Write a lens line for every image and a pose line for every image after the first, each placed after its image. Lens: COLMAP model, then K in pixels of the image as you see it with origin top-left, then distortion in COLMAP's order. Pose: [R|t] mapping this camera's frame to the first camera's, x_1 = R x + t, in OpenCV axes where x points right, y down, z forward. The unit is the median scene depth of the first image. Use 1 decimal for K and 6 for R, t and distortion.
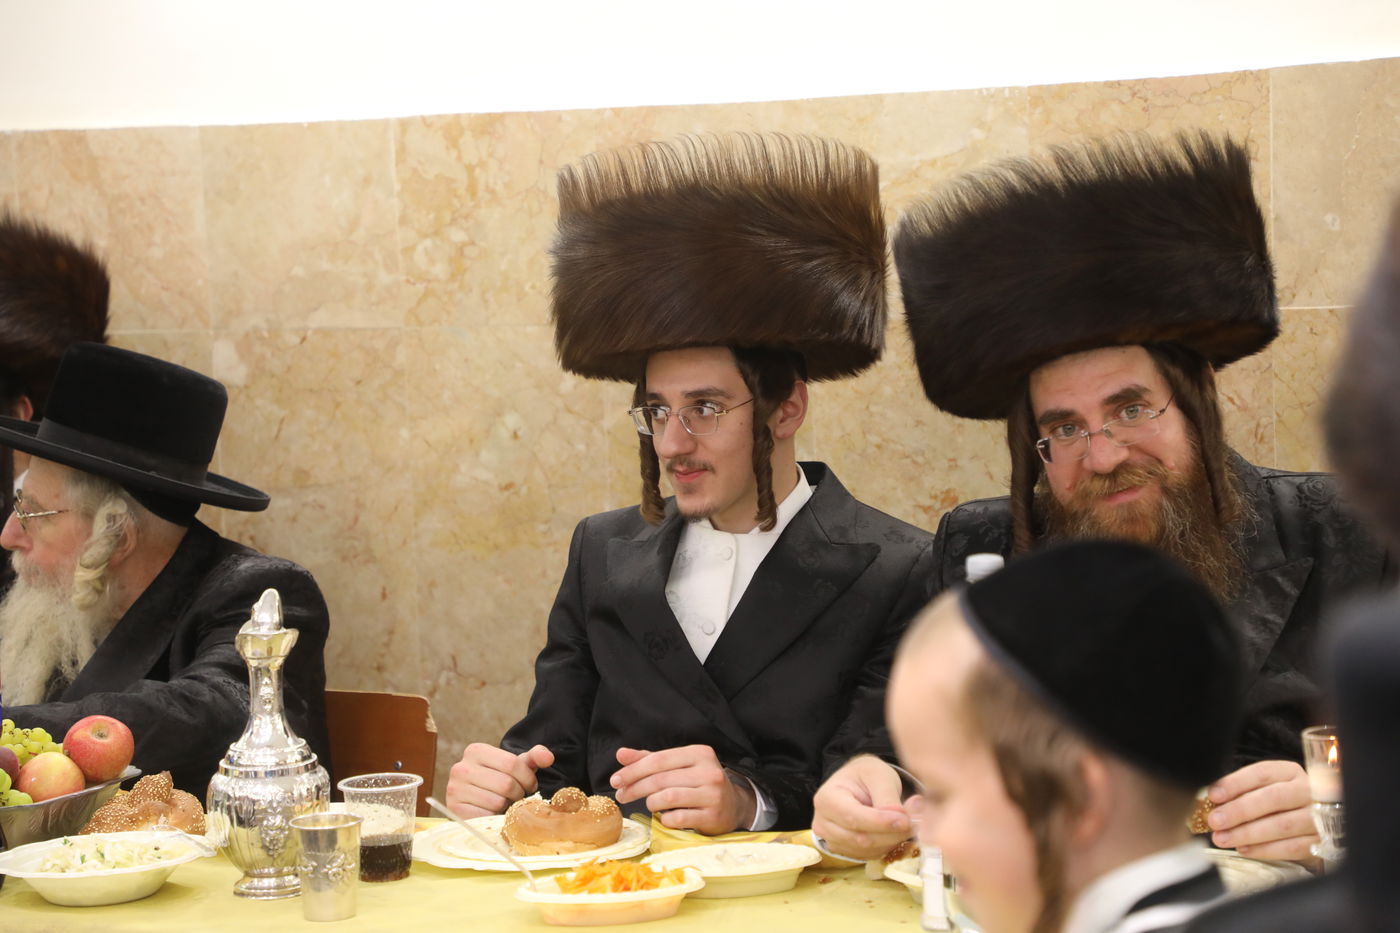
lens RADIAL K [[3352.0, 0, 696.2], [0, 3352.0, 453.7], [0, 0, 1]] dist [0.675886, 0.000000]
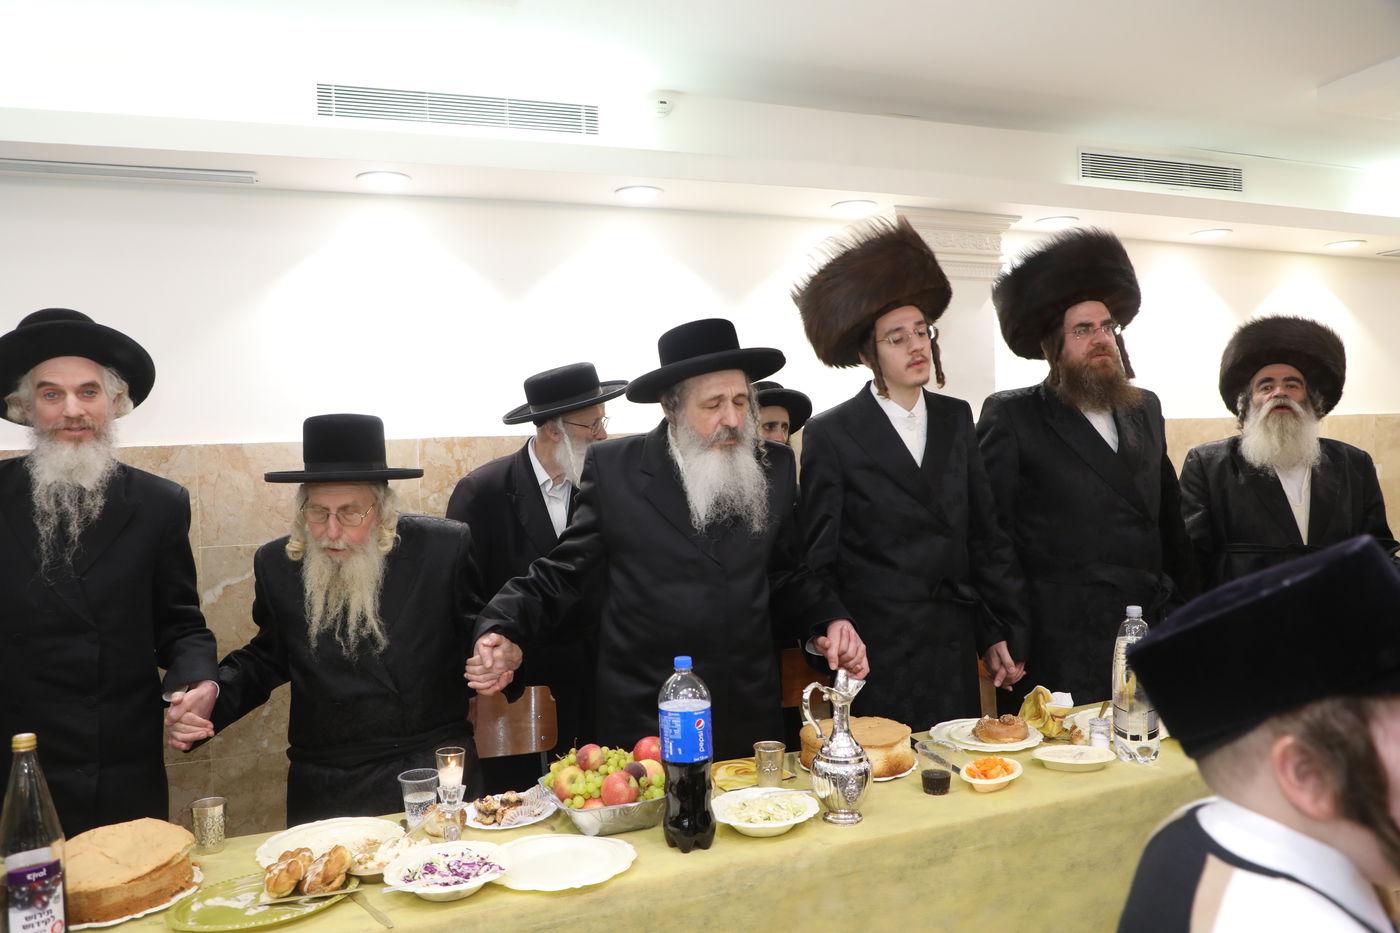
lens RADIAL K [[1004.5, 0, 696.5], [0, 1004.5, 473.3], [0, 0, 1]] dist [-0.038988, 0.026224]
pose [[0.704096, 0.001567, 0.710103, -0.421052], [0.057901, 0.996541, -0.059611, -0.028530], [-0.707740, 0.083088, 0.701570, 0.426807]]
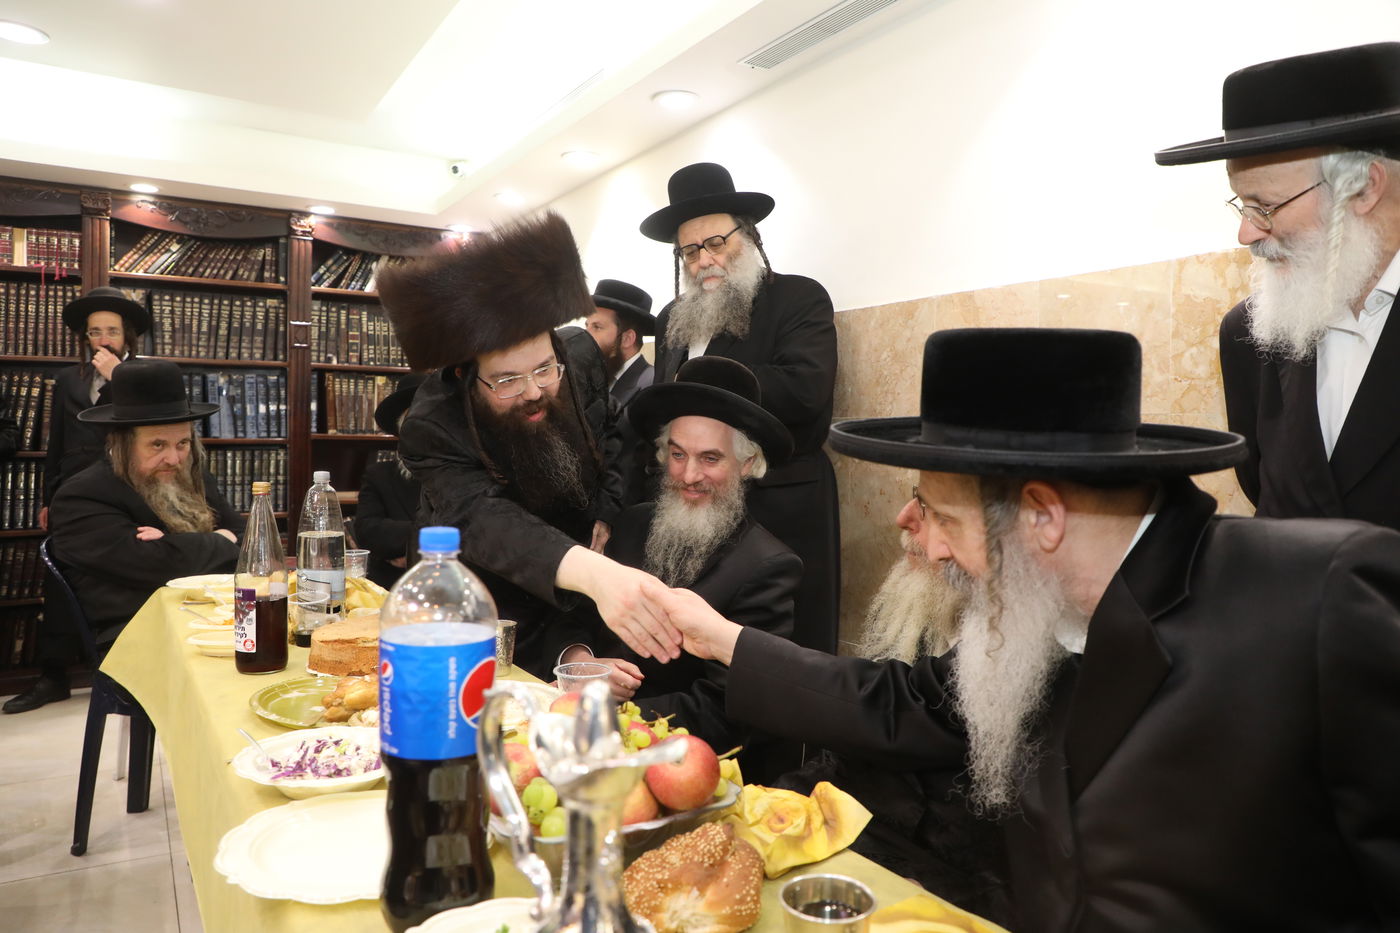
lens RADIAL K [[1004.5, 0, 694.0], [0, 1004.5, 461.5], [0, 0, 1]] dist [-0.038988, 0.026224]
pose [[0.826363, 0.062680, -0.559639, -0.020131], [-0.088904, 0.995845, -0.019740, 0.006223], [0.556076, 0.066067, 0.828501, 0.571198]]
